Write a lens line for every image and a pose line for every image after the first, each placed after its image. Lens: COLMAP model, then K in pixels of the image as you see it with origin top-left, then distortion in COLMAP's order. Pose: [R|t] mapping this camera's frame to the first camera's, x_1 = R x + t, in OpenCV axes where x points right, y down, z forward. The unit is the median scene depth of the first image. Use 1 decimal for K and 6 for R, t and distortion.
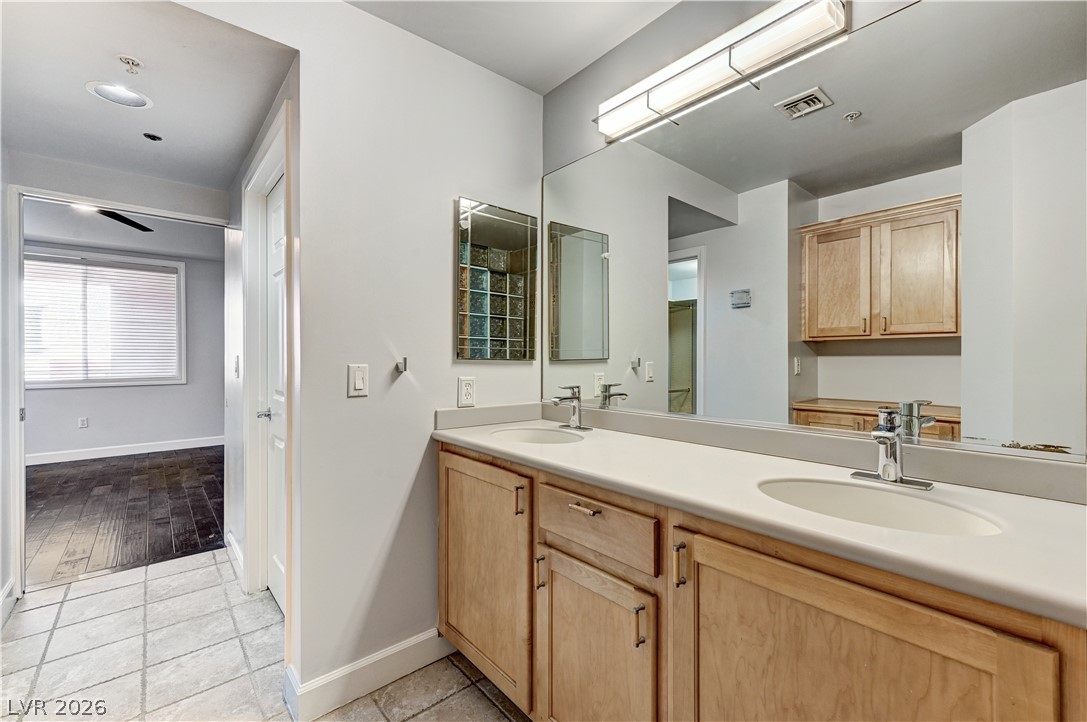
lens RADIAL K [[454.6, 0, 543.4], [0, 454.6, 358.5], [0, 0, 1]] dist [0.013738, 0.000000]
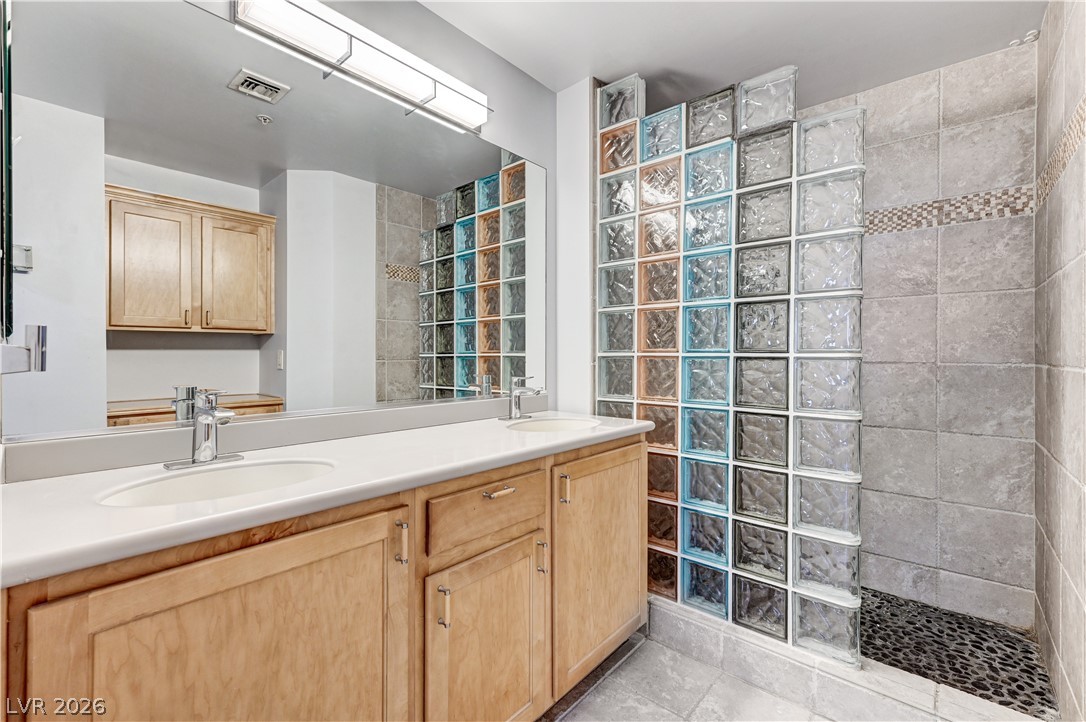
lens RADIAL K [[454.2, 0, 542.9], [0, 454.2, 358.5], [0, 0, 1]] dist [0.013738, 0.000000]
pose [[-0.113466, -0.007280, 0.993515, -0.652533], [0.003539, 0.999964, 0.007731, 0.018295], [-0.993536, 0.004394, -0.113437, 0.721498]]
